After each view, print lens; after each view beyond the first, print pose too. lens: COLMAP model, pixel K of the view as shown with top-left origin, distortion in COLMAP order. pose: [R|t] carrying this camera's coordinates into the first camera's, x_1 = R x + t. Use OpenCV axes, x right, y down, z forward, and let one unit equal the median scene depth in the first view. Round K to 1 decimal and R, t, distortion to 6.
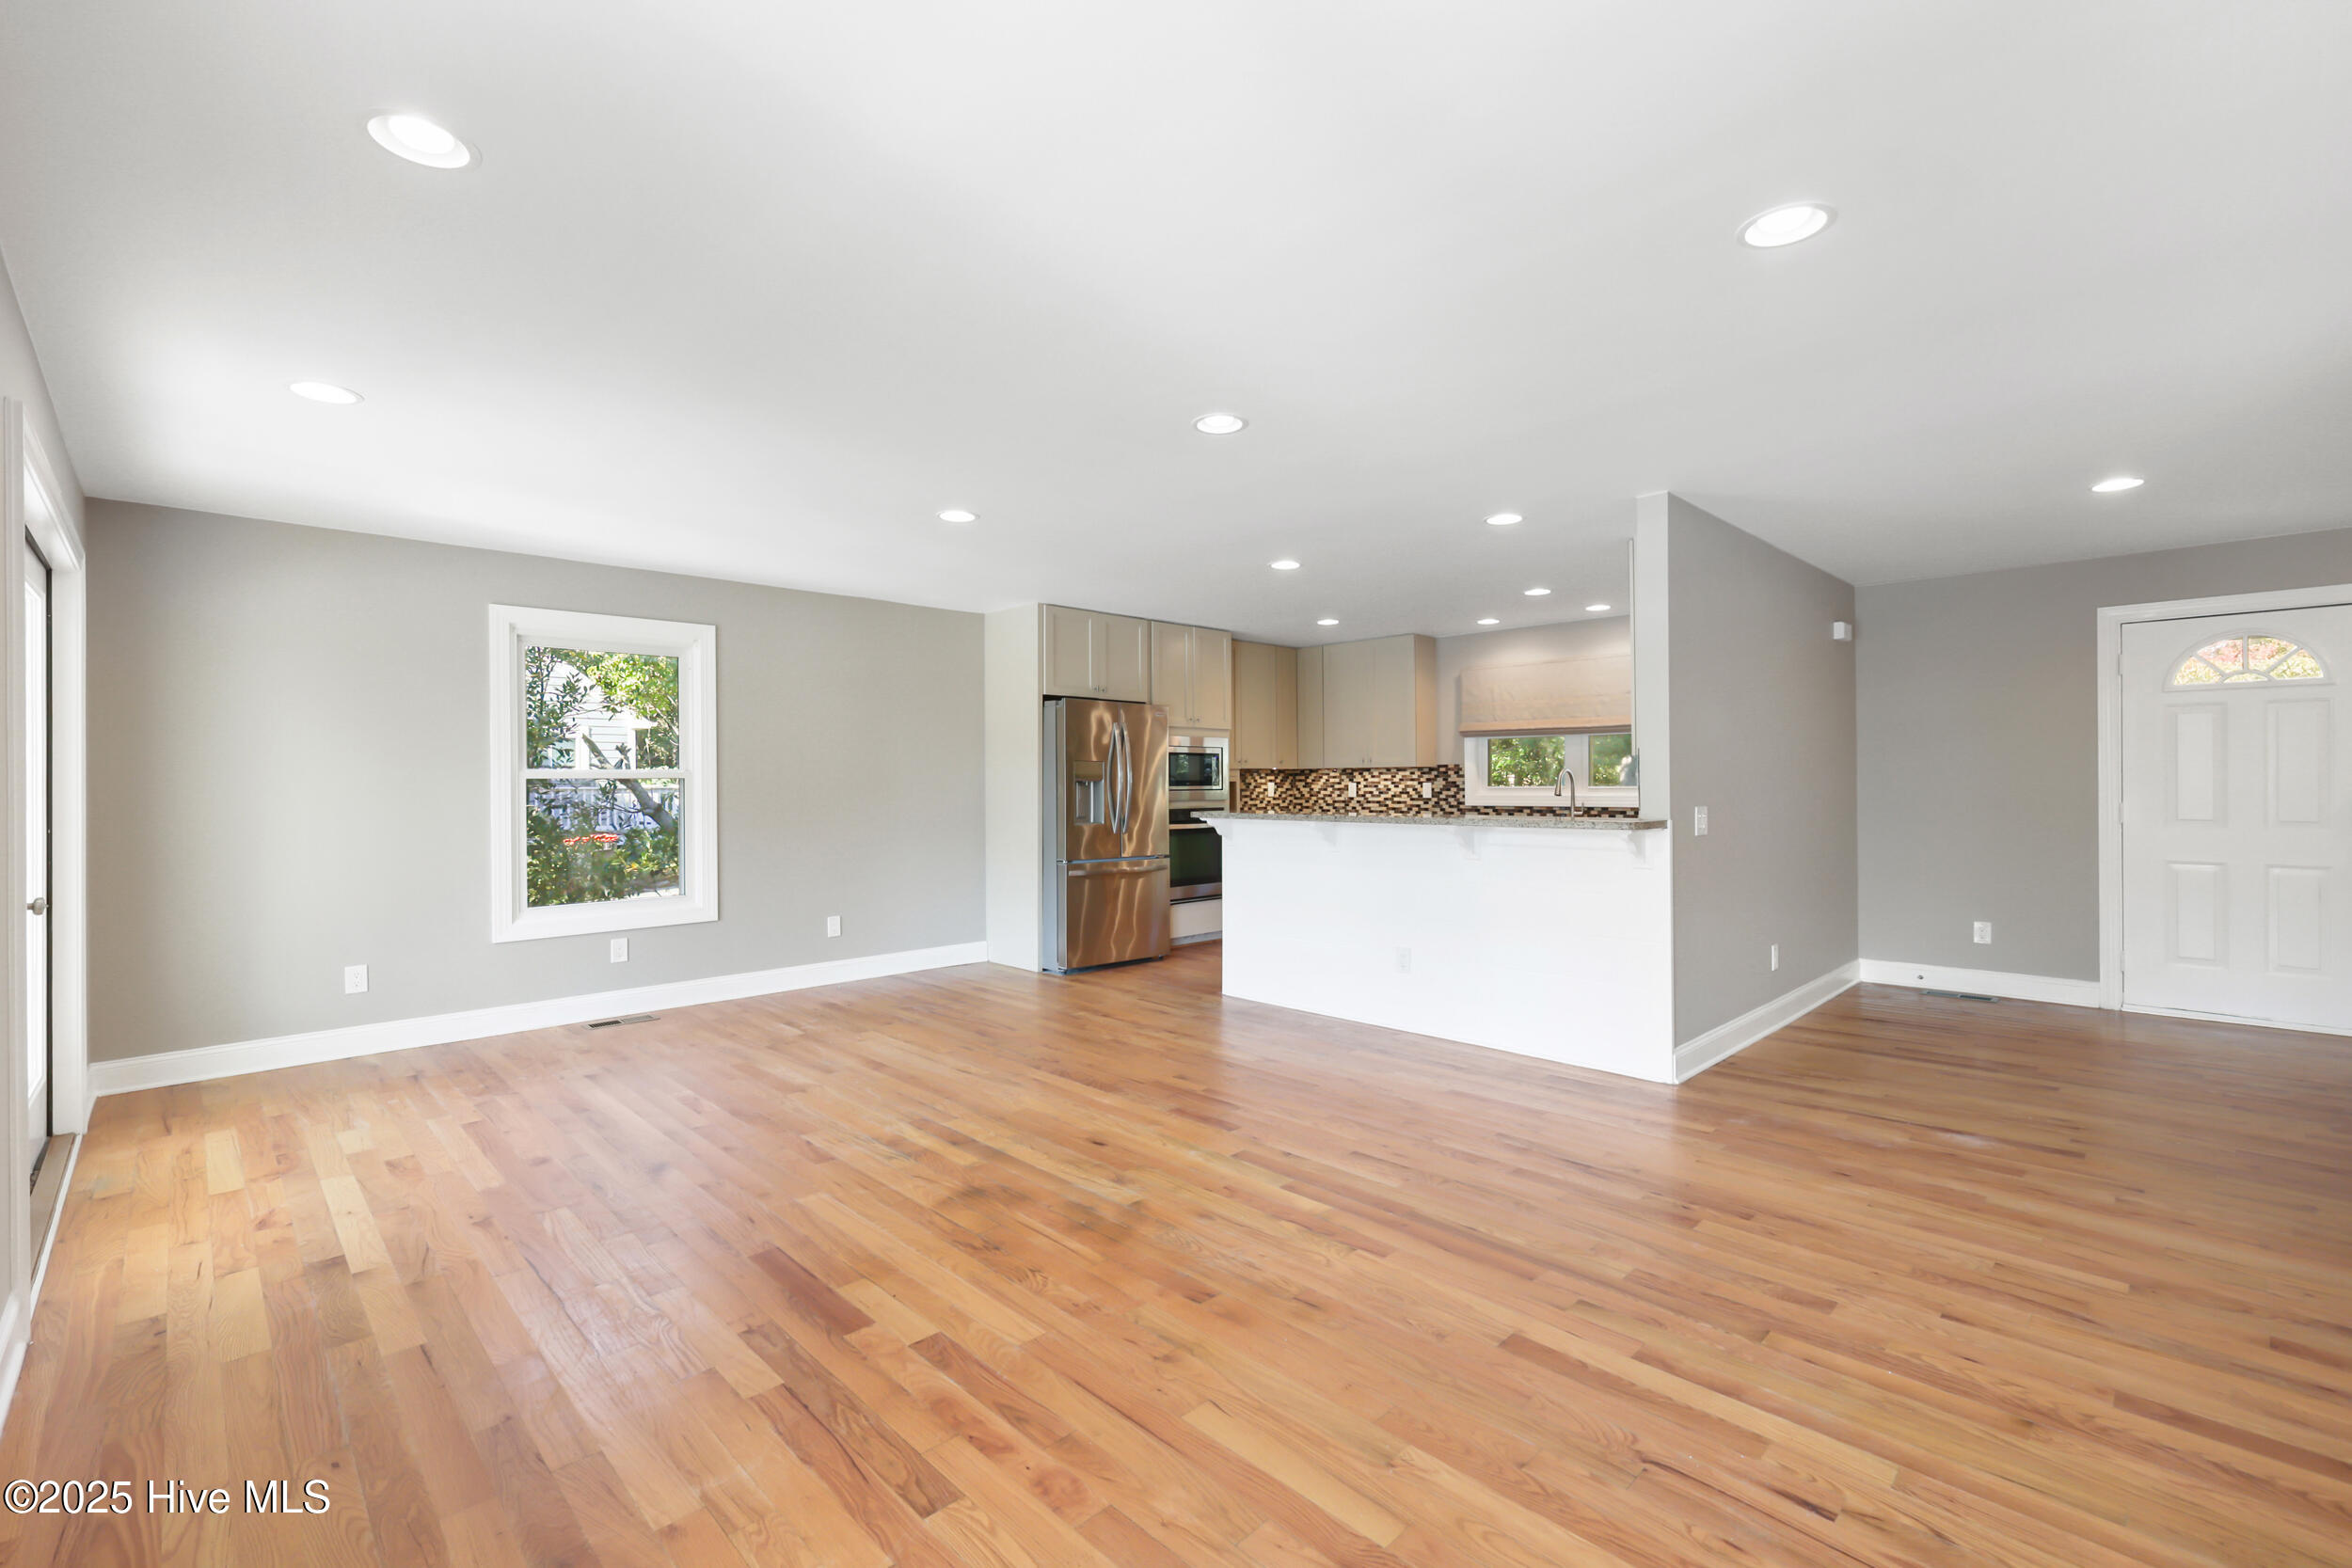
lens RADIAL K [[1023.9, 0, 1187.0], [0, 1023.9, 769.1], [0, 0, 1]] dist [0.001002, 0.000641]
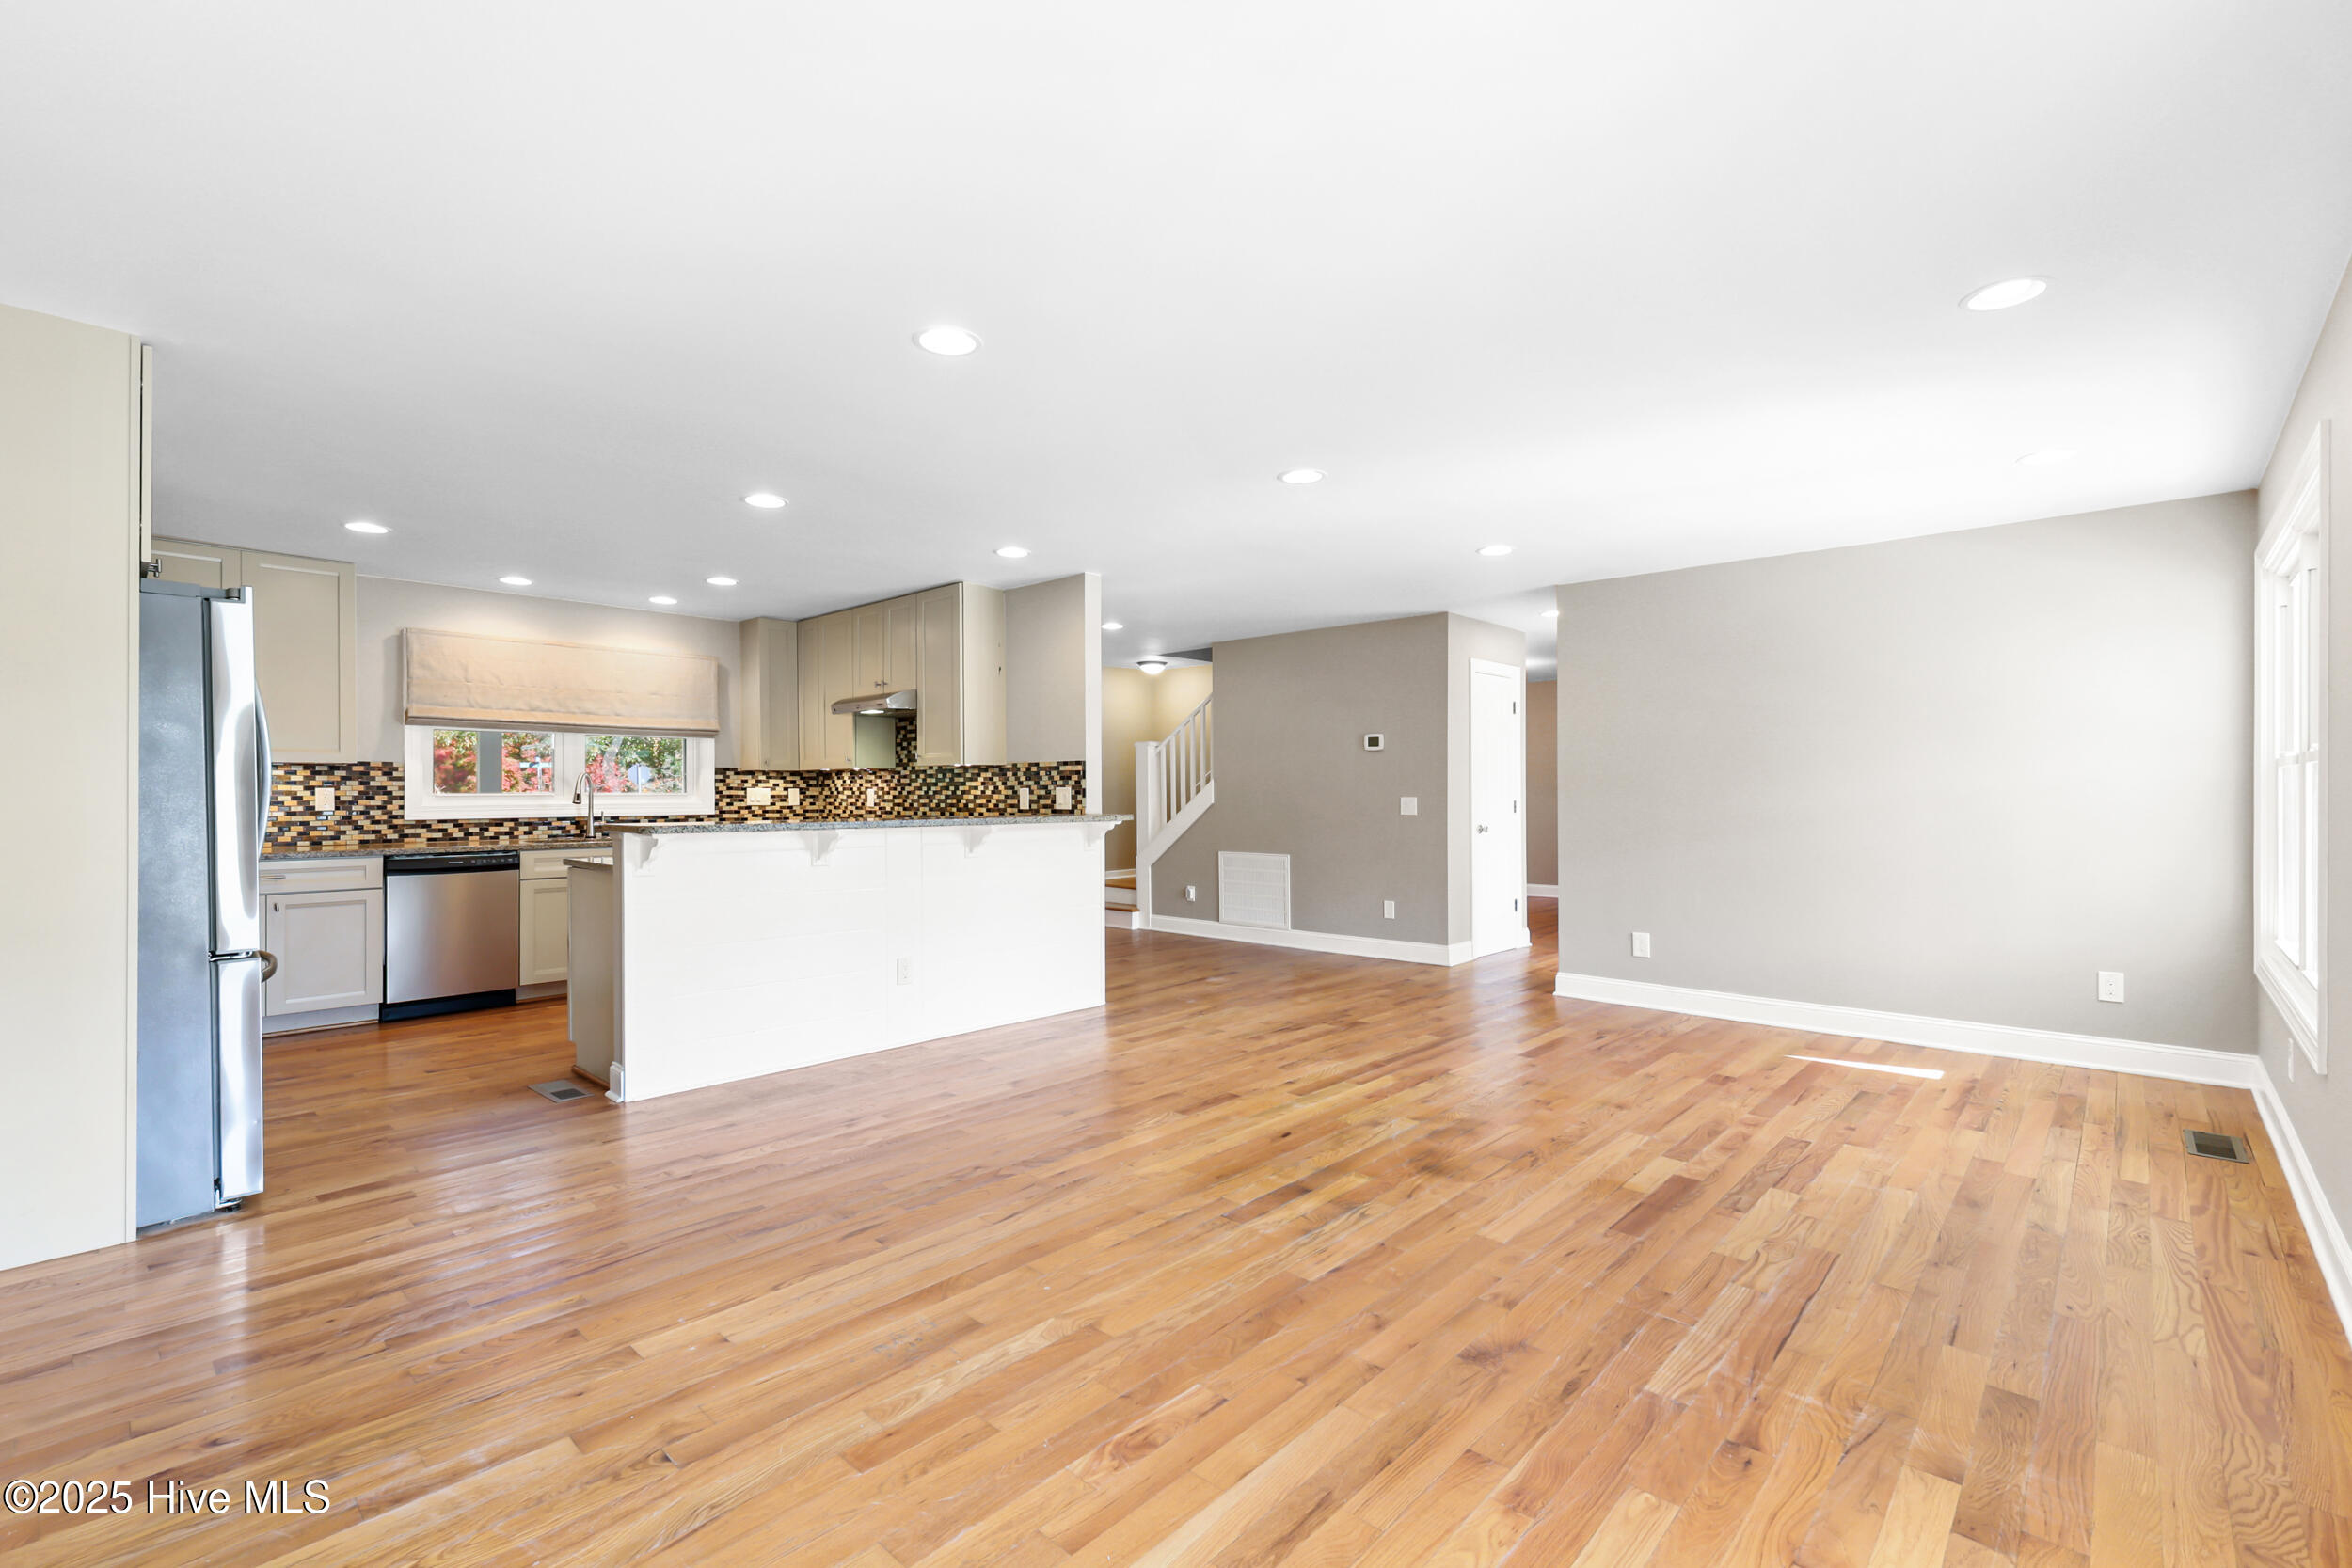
lens RADIAL K [[1023.9, 0, 1170.5], [0, 1023.9, 789.9], [0, 0, 1]] dist [0.001002, 0.000641]
pose [[-0.039660, 0.007915, 0.999182, -0.655598], [-0.011549, 0.999898, -0.008379, 0.019939], [-0.999146, -0.011872, -0.039565, 0.691013]]
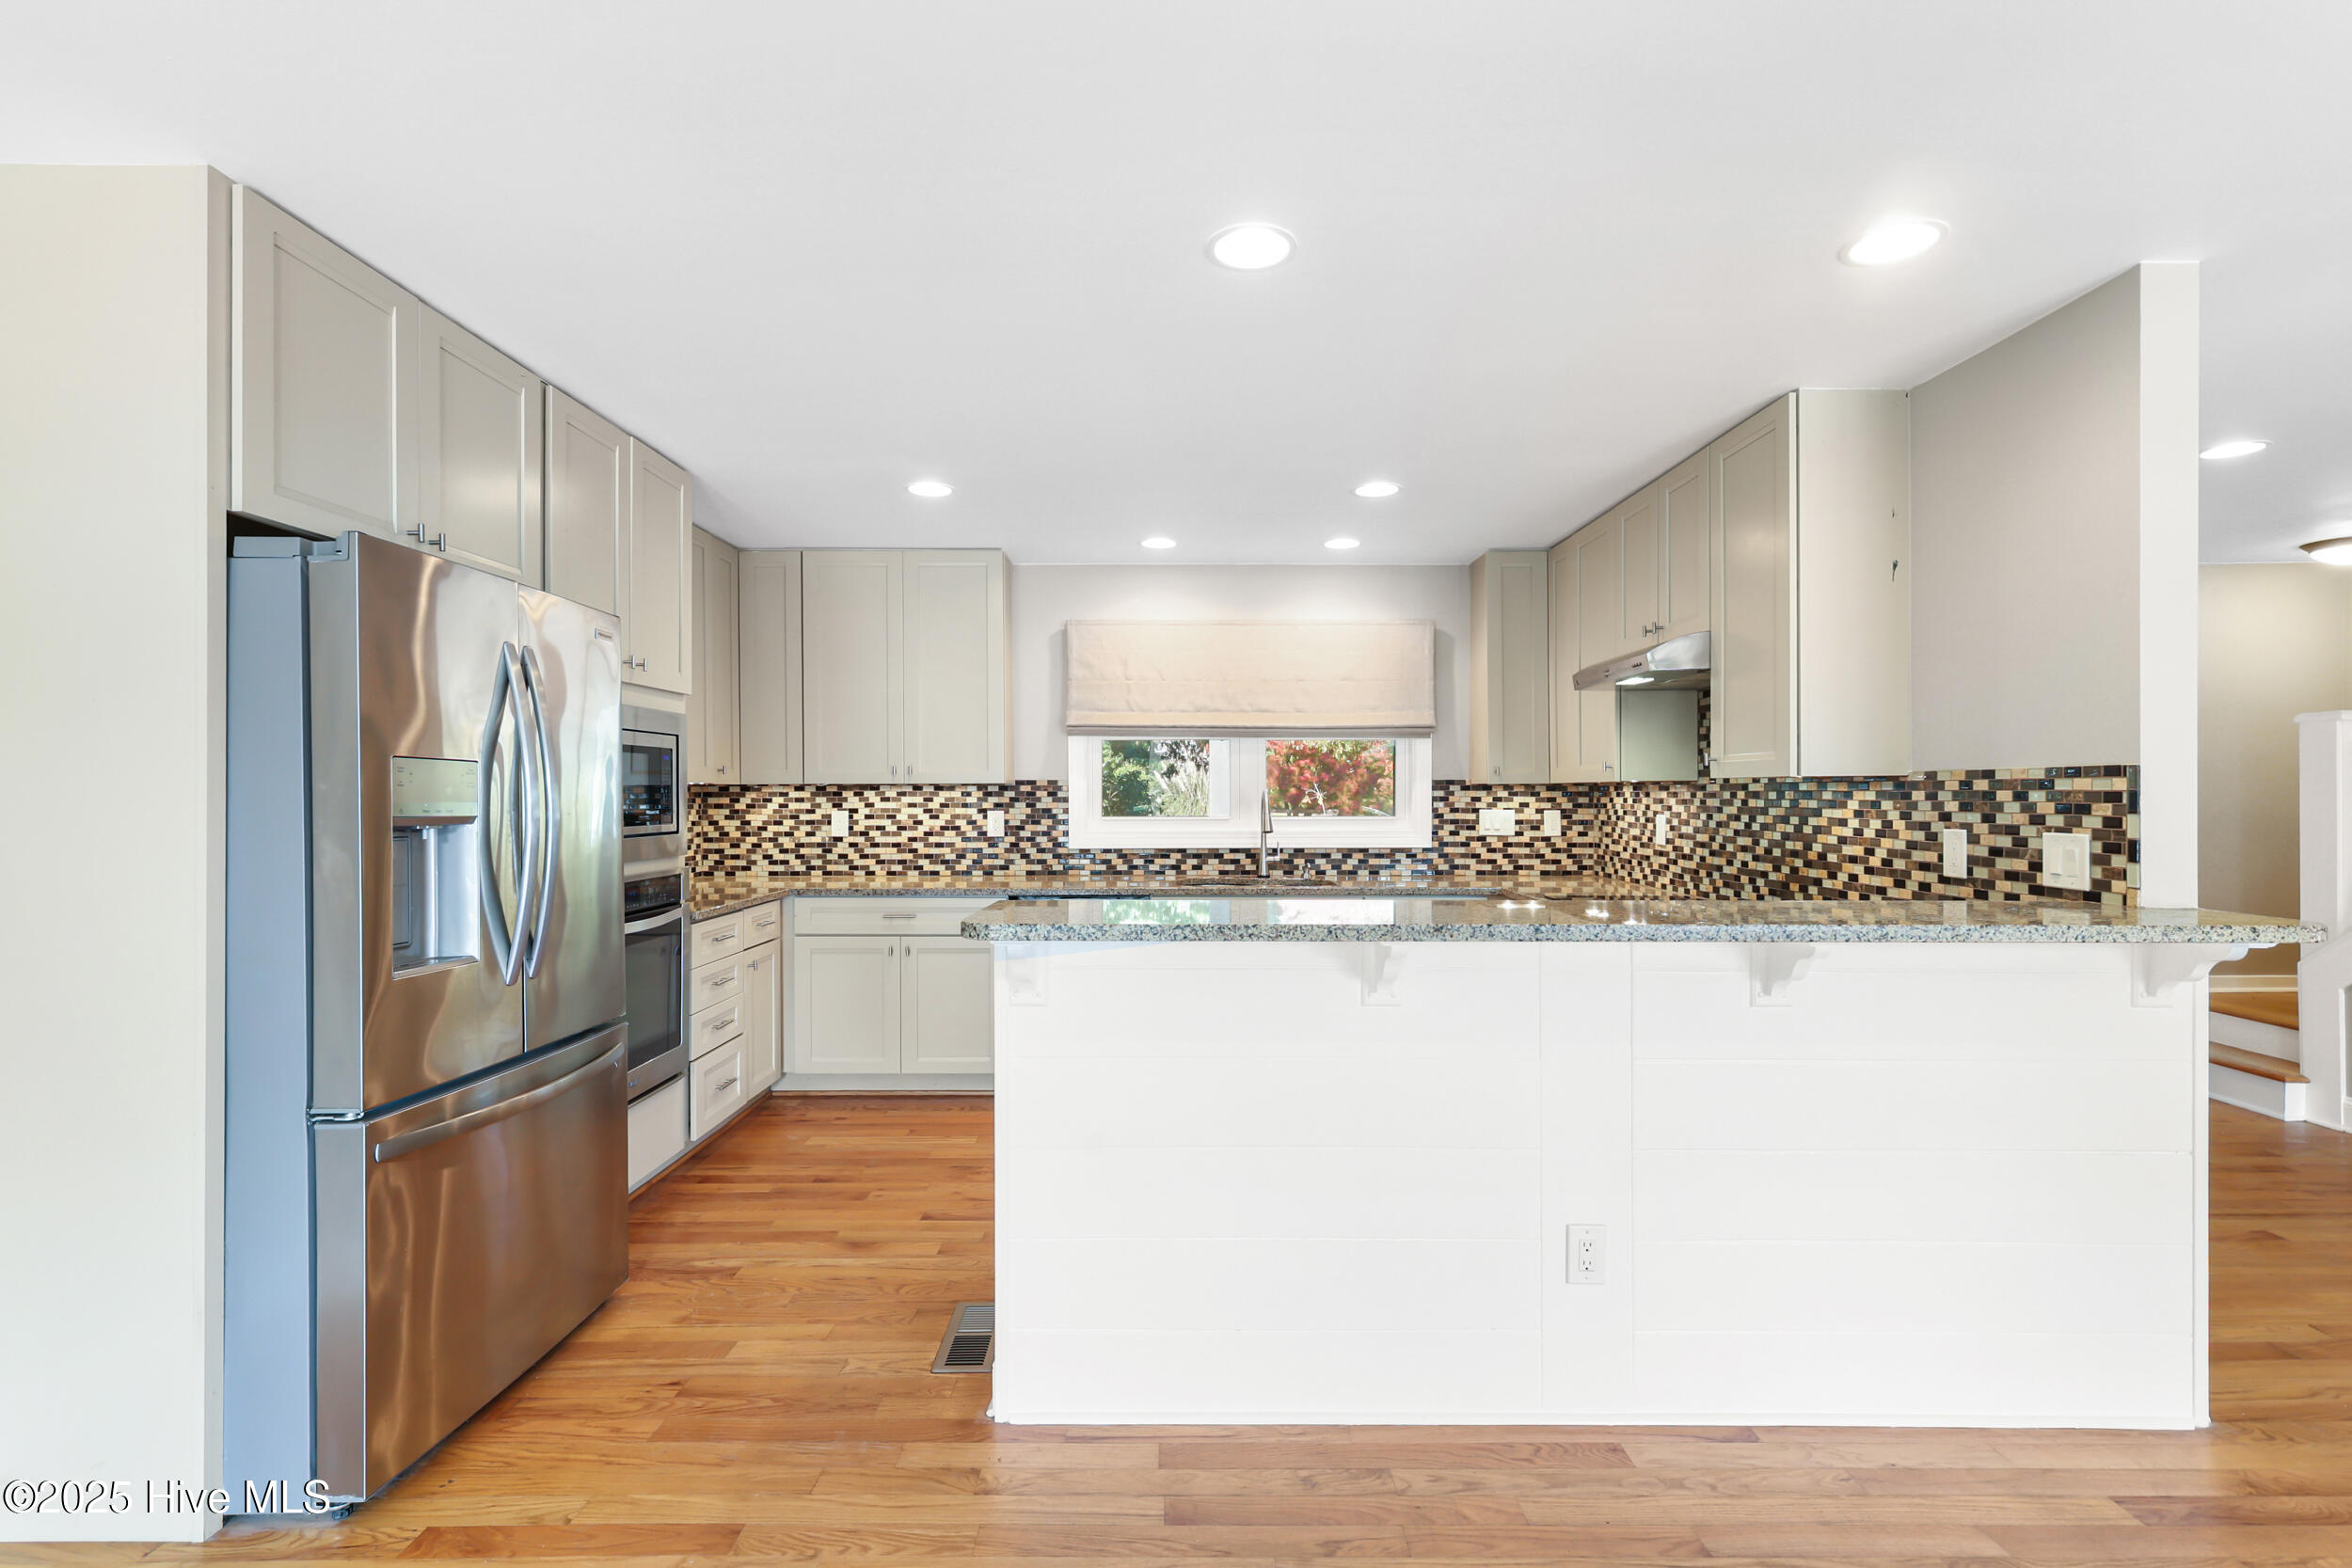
lens RADIAL K [[1081.6, 0, 1183.0], [0, 1081.6, 794.5], [0, 0, 1]] dist [0.000963, 0.002328]
pose [[0.701625, 0.002722, 0.712541, -0.192546], [-0.012451, 0.999887, 0.008440, -0.003898], [-0.712437, -0.014793, 0.701580, 0.705590]]
